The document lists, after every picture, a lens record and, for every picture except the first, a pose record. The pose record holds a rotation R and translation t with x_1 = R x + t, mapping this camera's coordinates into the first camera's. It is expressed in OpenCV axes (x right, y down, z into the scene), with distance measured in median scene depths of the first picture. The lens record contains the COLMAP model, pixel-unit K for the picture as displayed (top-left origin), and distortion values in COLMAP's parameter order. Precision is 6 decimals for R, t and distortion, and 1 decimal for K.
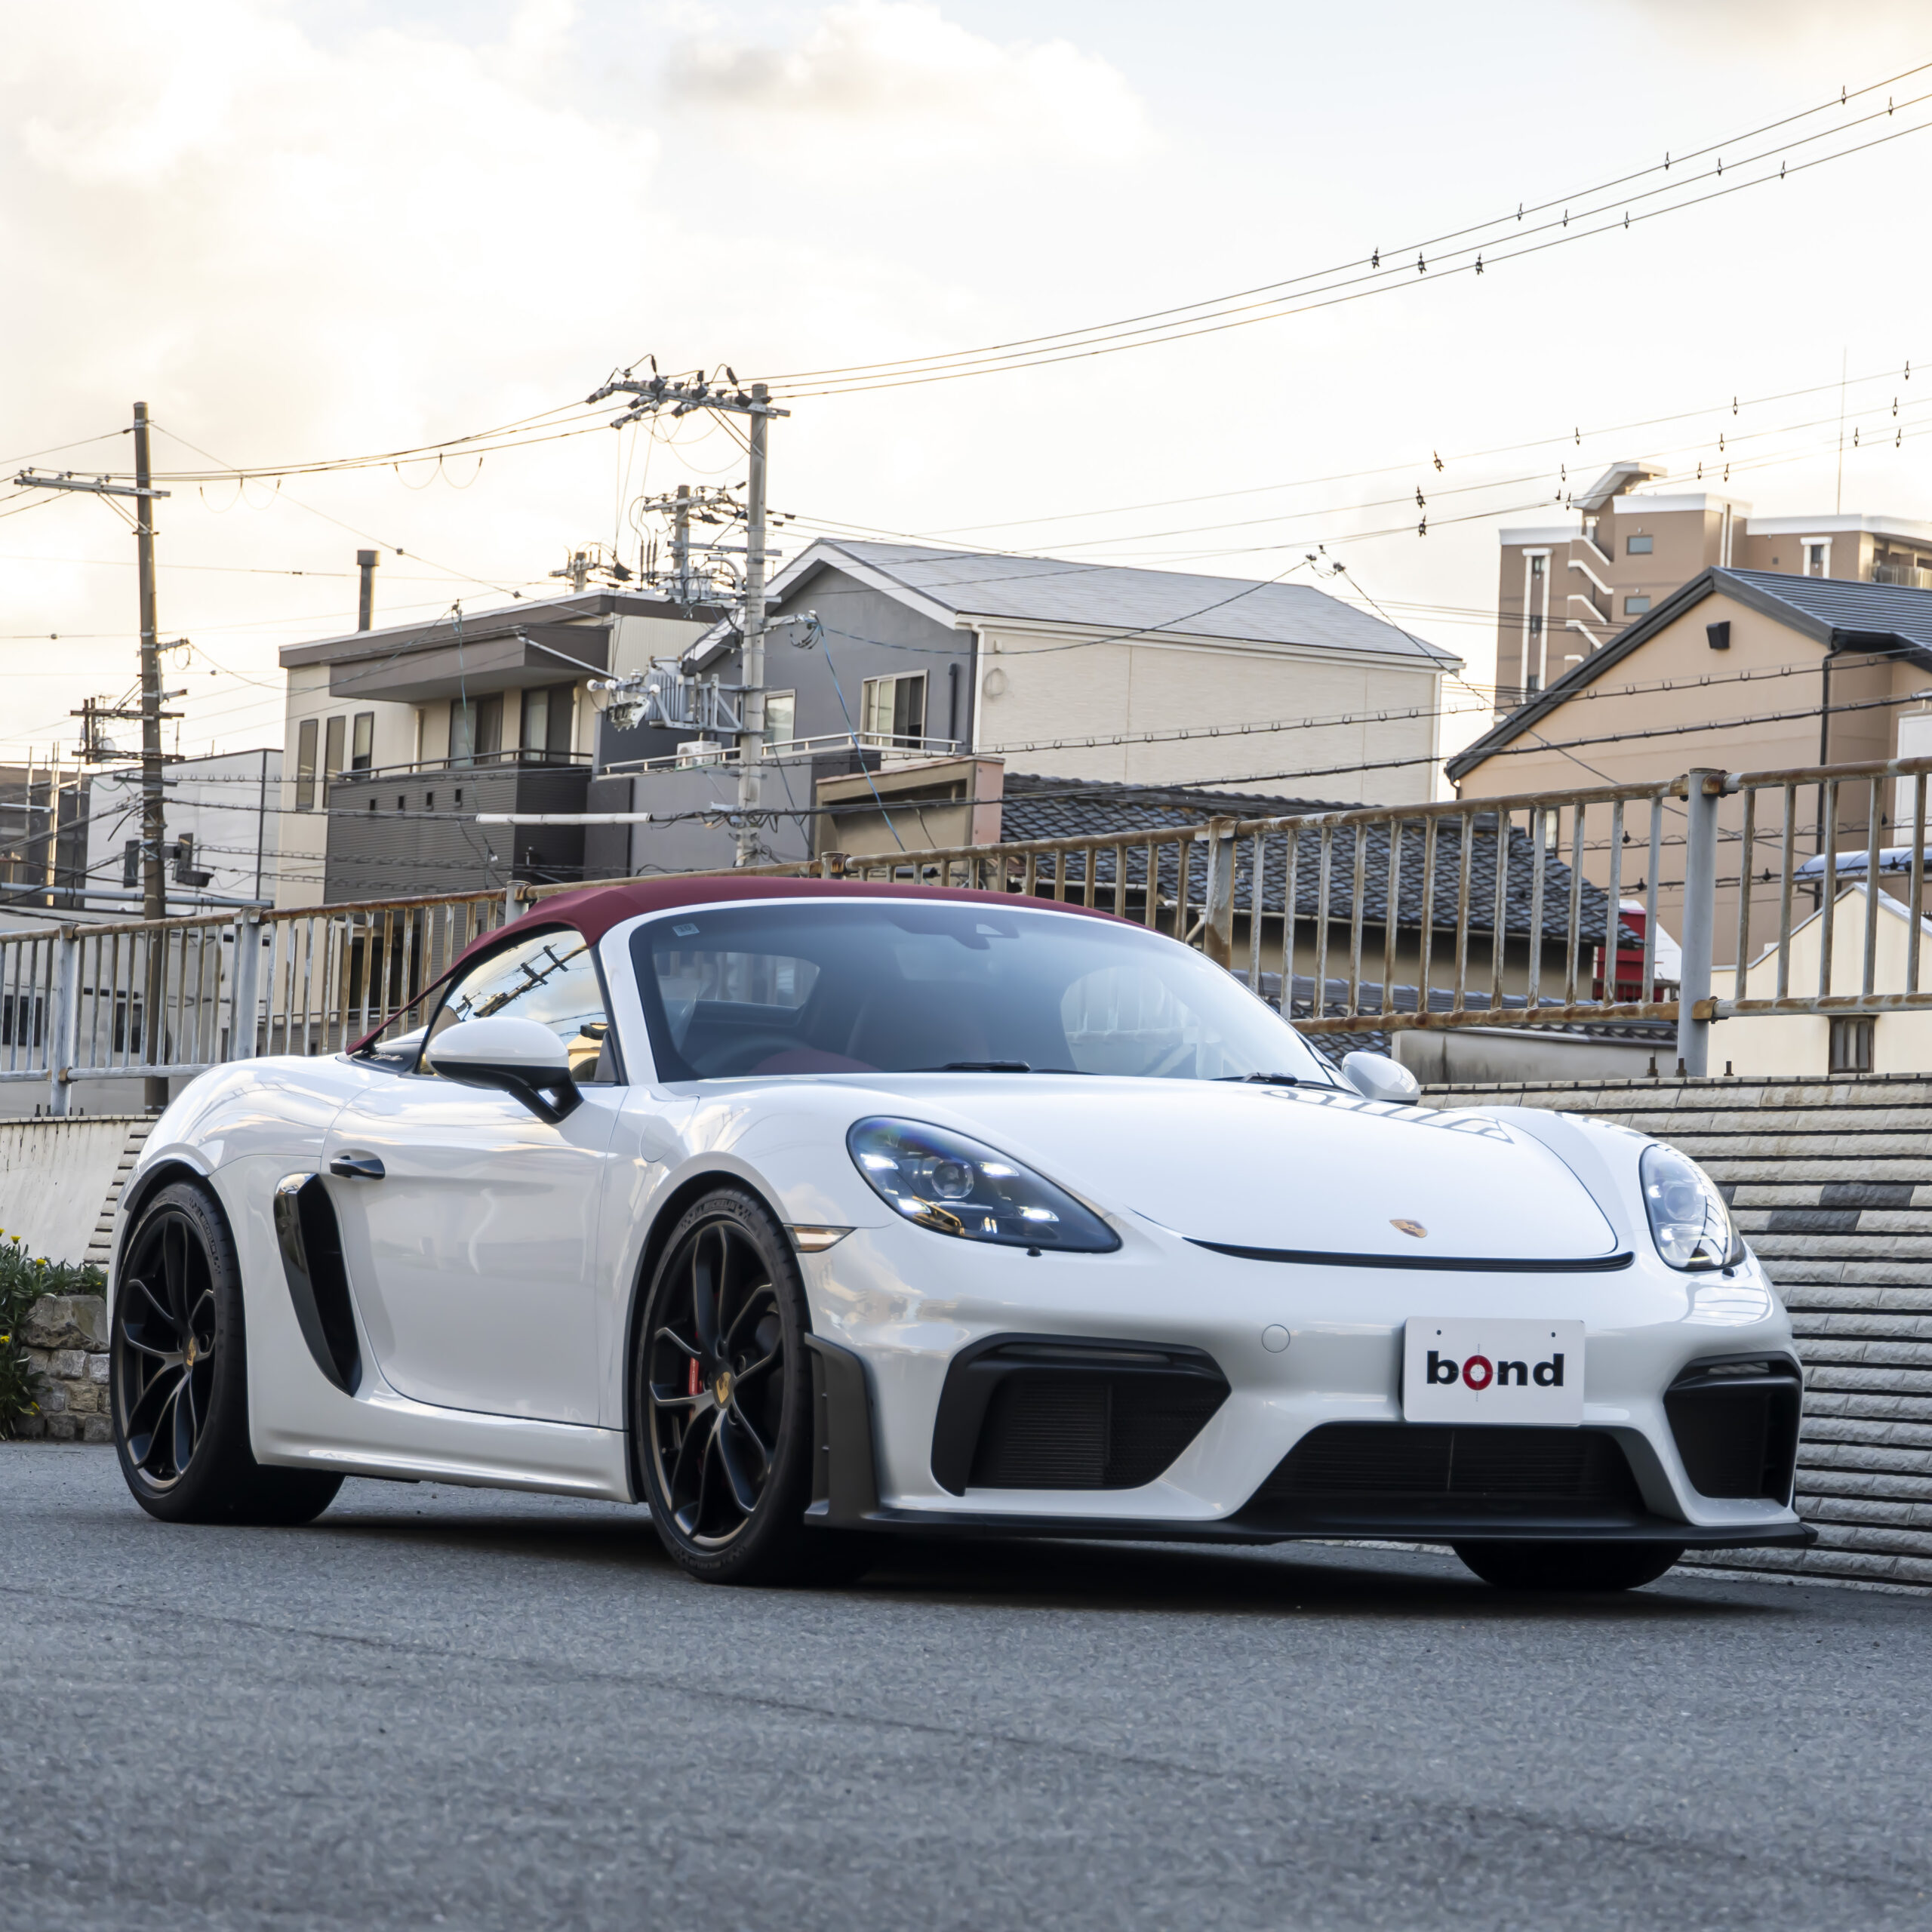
lens RADIAL K [[7158.0, 0, 966.0], [0, 7158.0, 966.0], [0, 0, 1]] dist [0.075104, 1.515122]
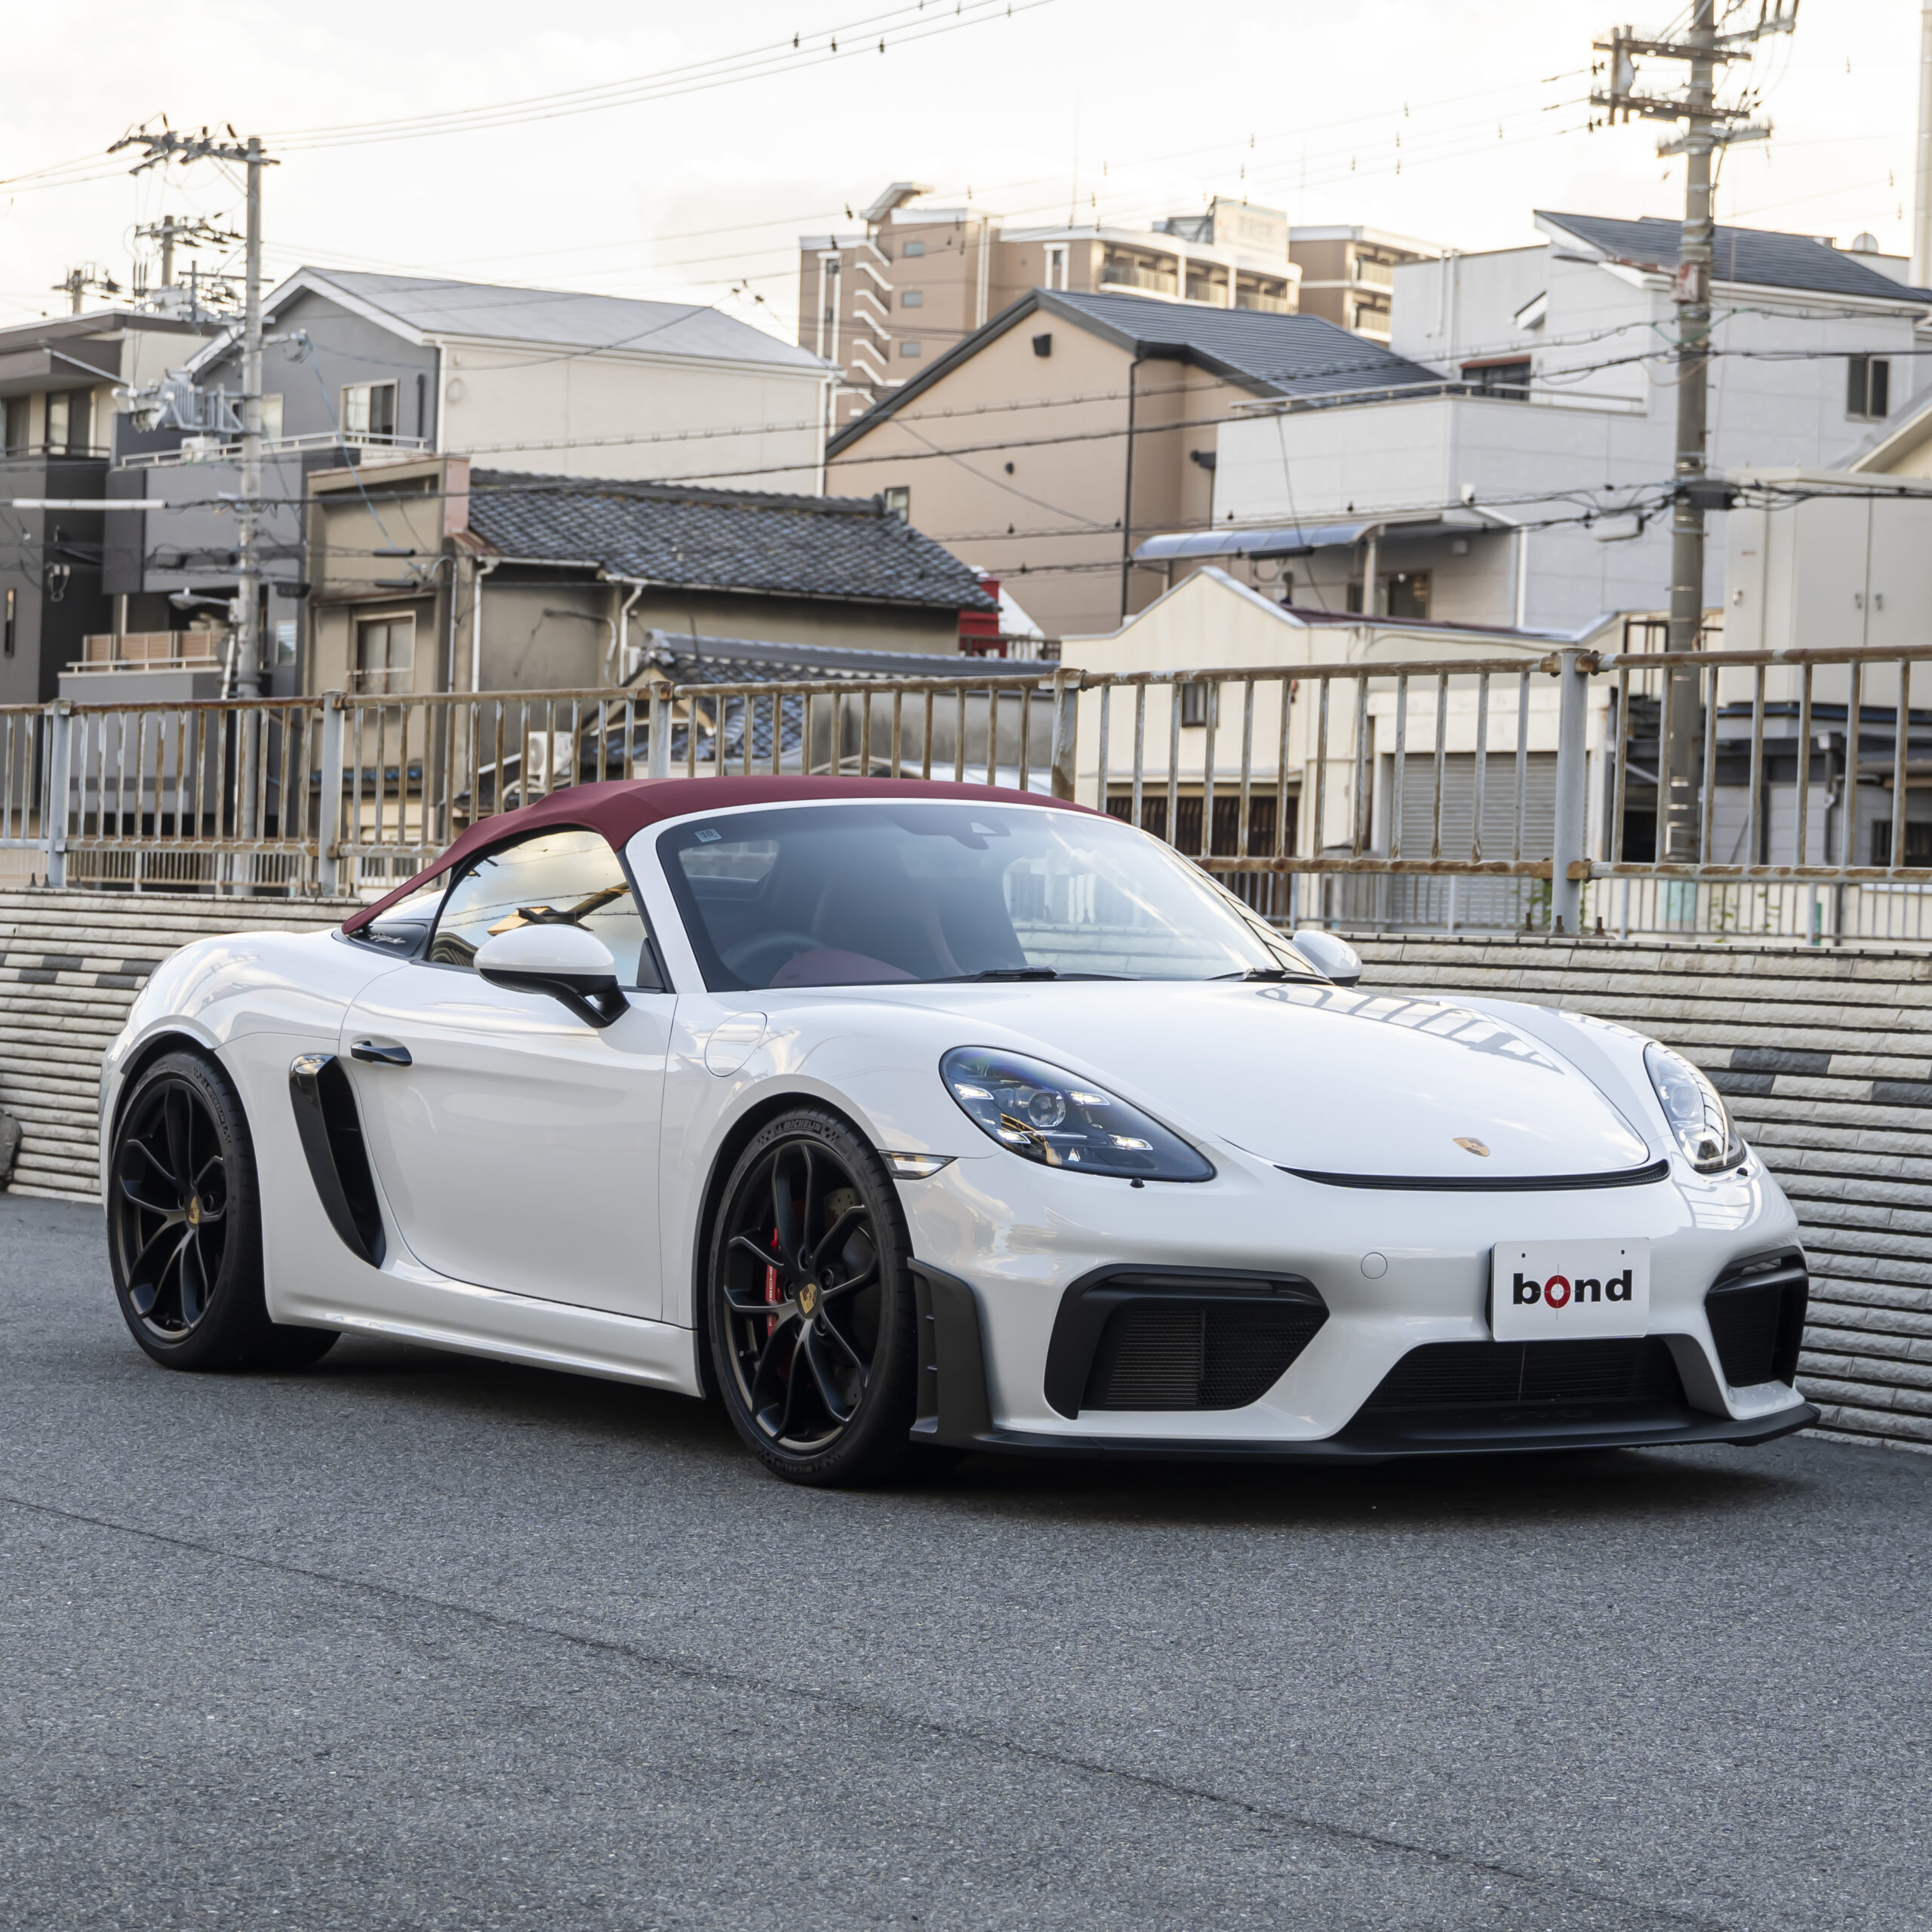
lens RADIAL K [[5839.2, 0, 966.0], [0, 5839.2, 966.0], [0, 0, 1]] dist [0.080619, 0.029267]
pose [[0.994764, -0.012273, 0.101458, -0.084274], [0.005838, 0.997966, 0.063483, -0.038213], [-0.102031, -0.062558, 0.992812, 0.130361]]
